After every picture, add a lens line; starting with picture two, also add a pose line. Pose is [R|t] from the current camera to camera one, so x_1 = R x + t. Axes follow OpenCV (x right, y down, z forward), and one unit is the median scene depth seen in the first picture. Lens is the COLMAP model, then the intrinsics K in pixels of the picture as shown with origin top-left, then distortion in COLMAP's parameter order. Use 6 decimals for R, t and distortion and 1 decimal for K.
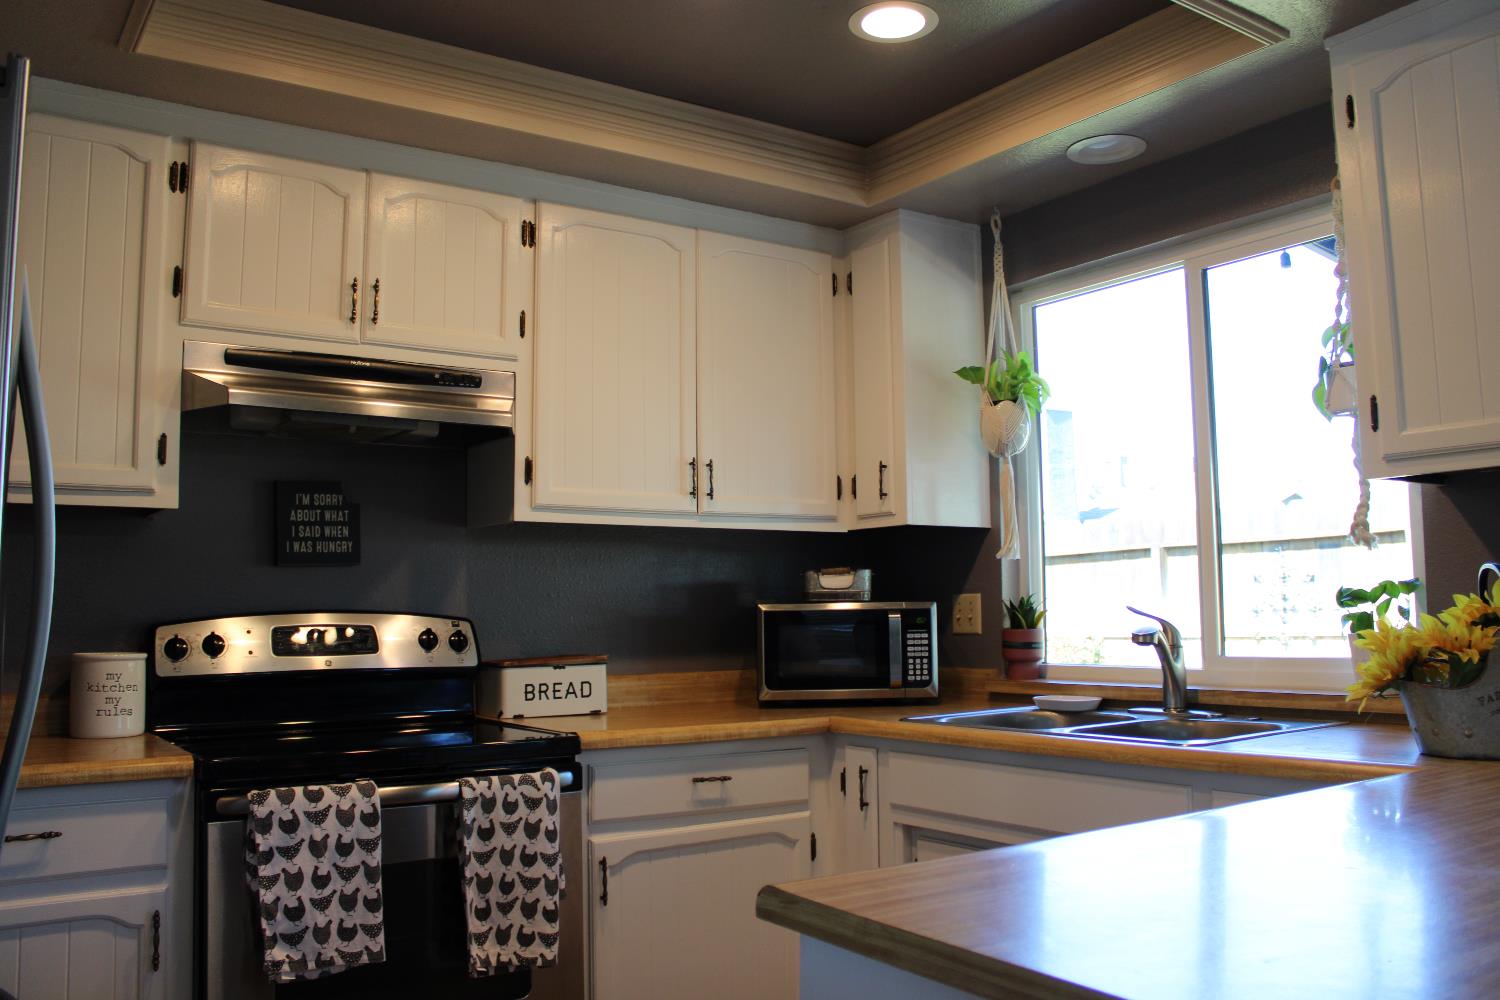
lens RADIAL K [[1252.9, 0, 750.0], [0, 1252.9, 500.0], [0, 0, 1]] dist [-0.154080, 0.131116]
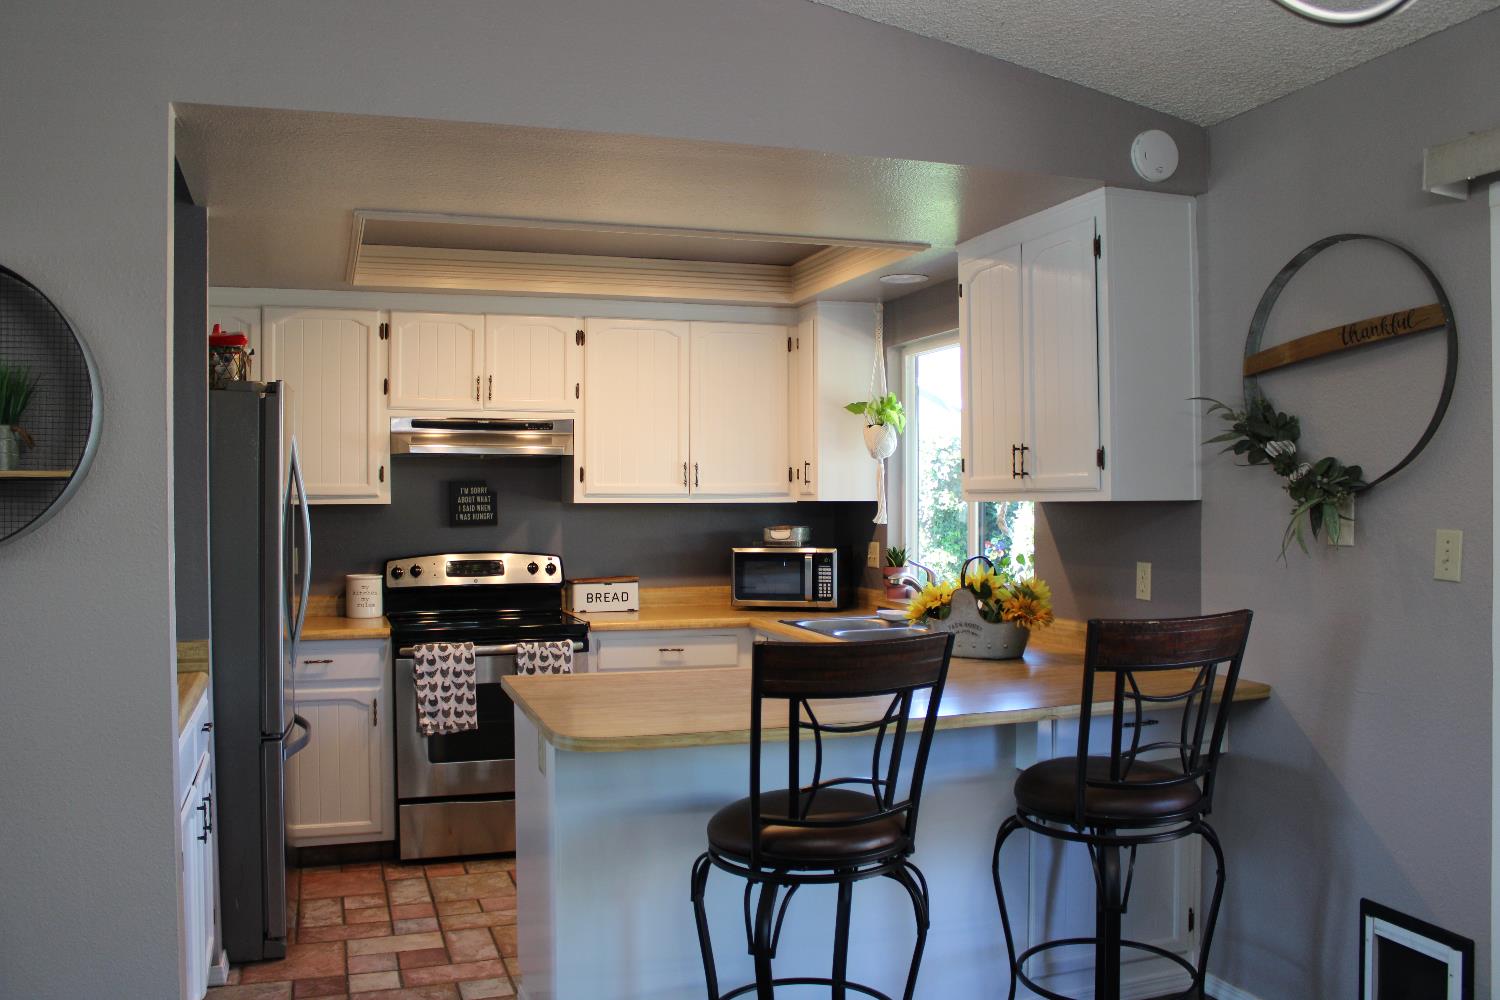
lens RADIAL K [[1252.9, 0, 750.0], [0, 1252.9, 500.0], [0, 0, 1]] dist [-0.154080, 0.131116]
pose [[0.963662, 0.009753, -0.266945, 0.618387], [0.014967, 0.995792, 0.090410, -0.169403], [0.266704, -0.091120, 0.959461, -0.757072]]
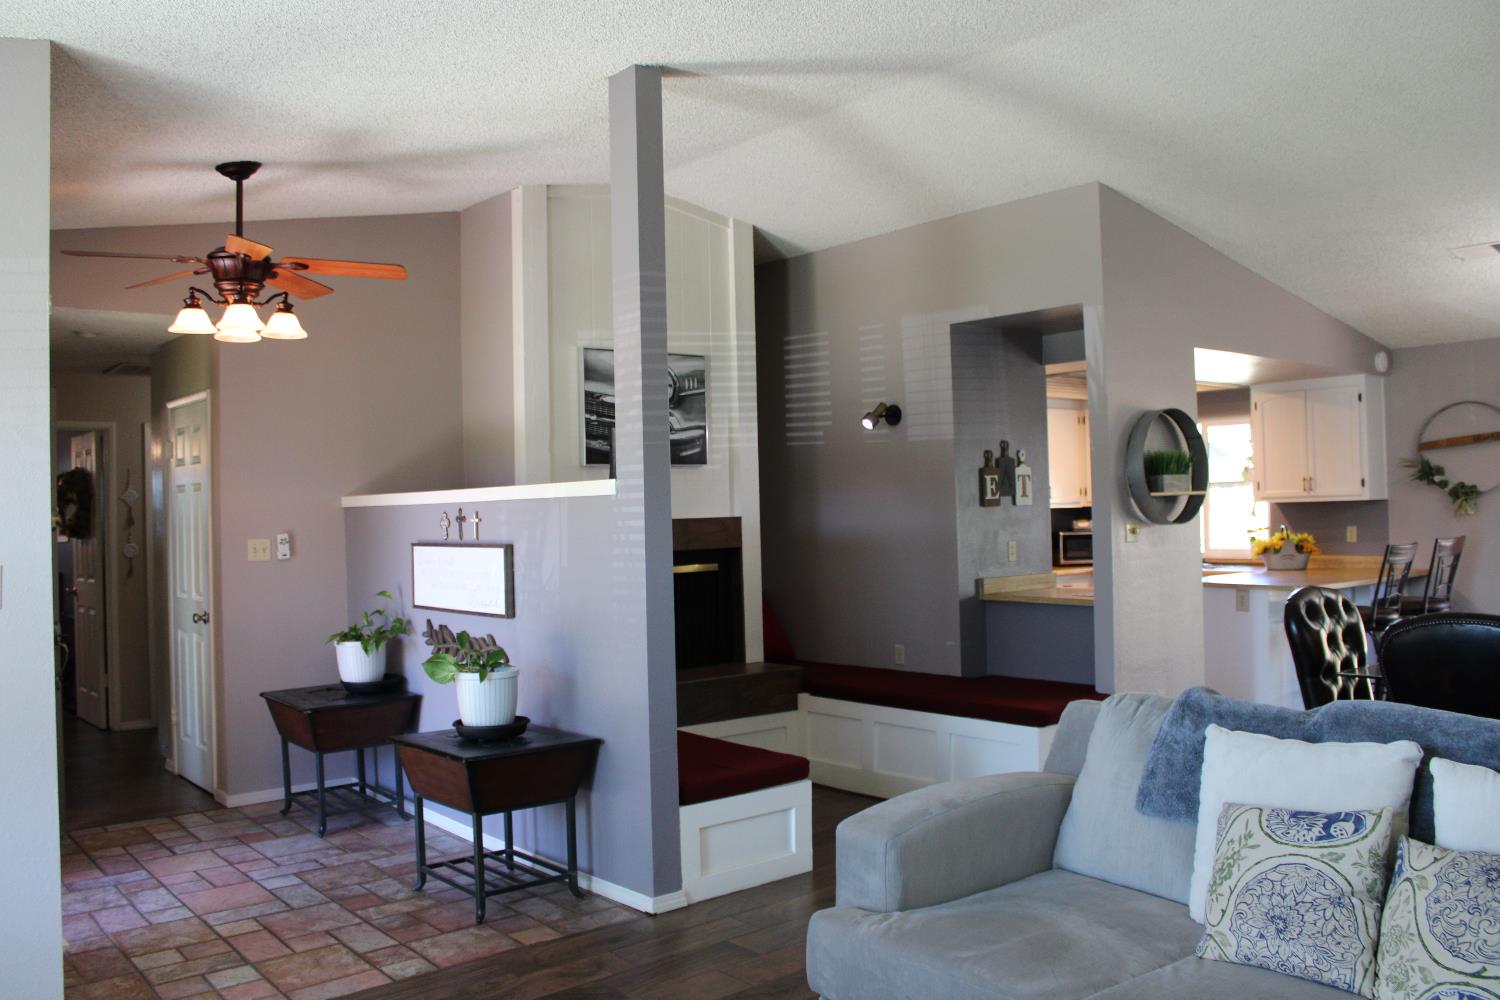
lens RADIAL K [[1252.9, 0, 750.0], [0, 1252.9, 500.0], [0, 0, 1]] dist [-0.154080, 0.131116]
pose [[0.995473, -0.006283, 0.094838, -1.324365], [-0.001028, 0.997042, 0.076845, -0.290589], [-0.095040, -0.076595, 0.992522, -2.456018]]
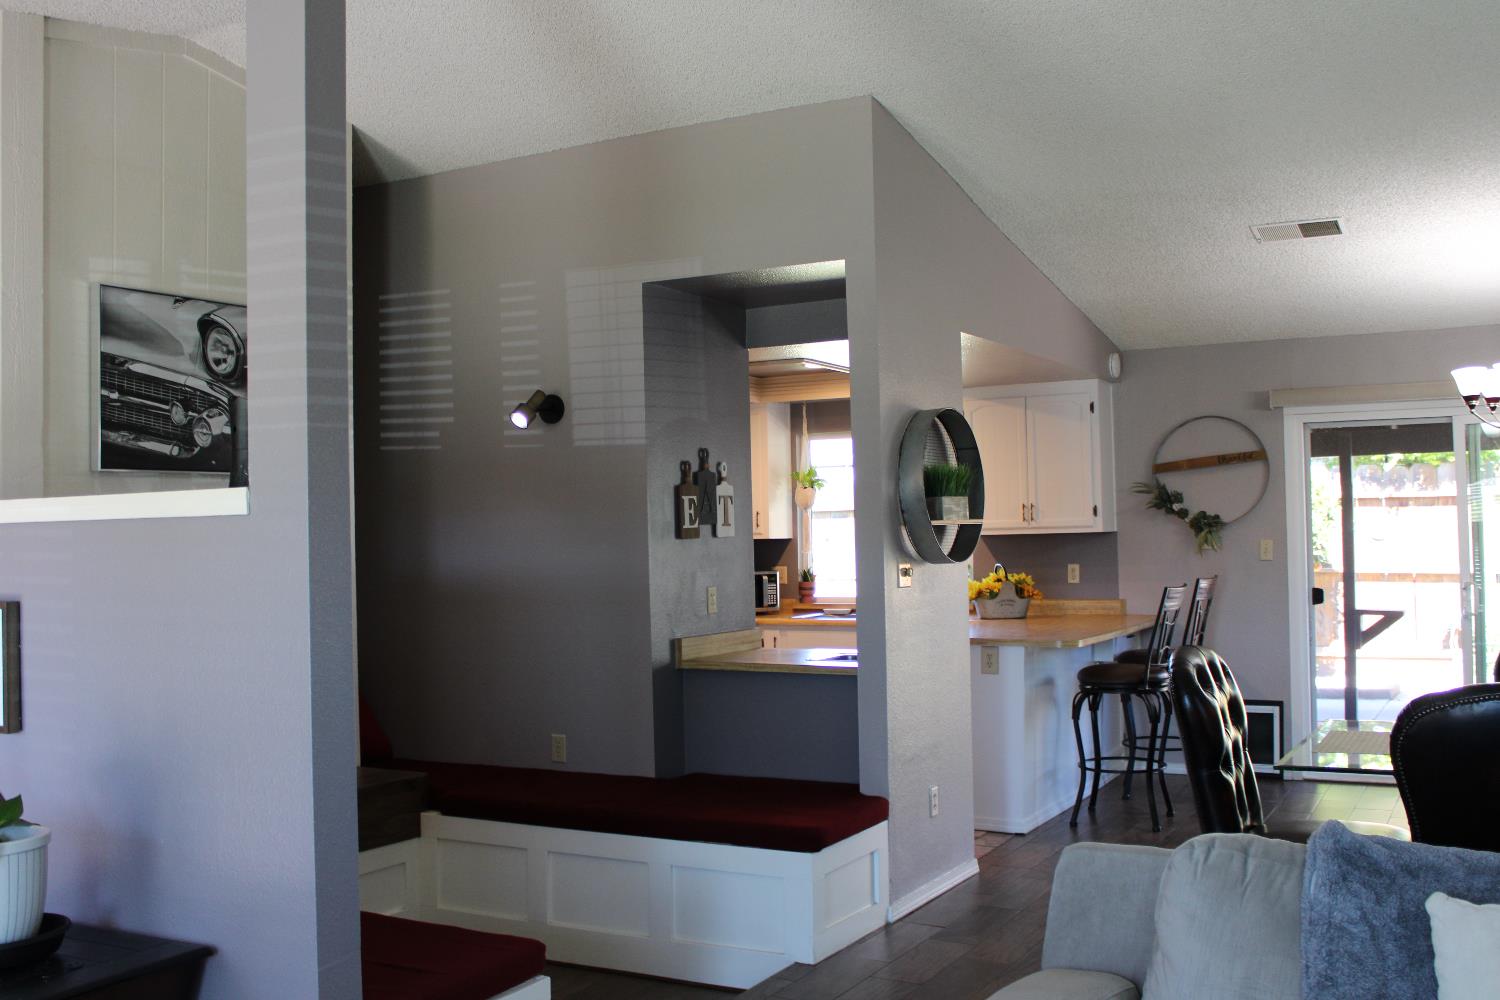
lens RADIAL K [[1468.8, 0, 750.0], [0, 1468.8, 500.0], [0, 0, 1]] dist [-0.123823, 0.115946]
pose [[0.891535, 0.007839, 0.452884, -1.514835], [-0.033309, 0.998278, 0.048292, -0.242678], [-0.451726, -0.058139, 0.890260, -1.893732]]
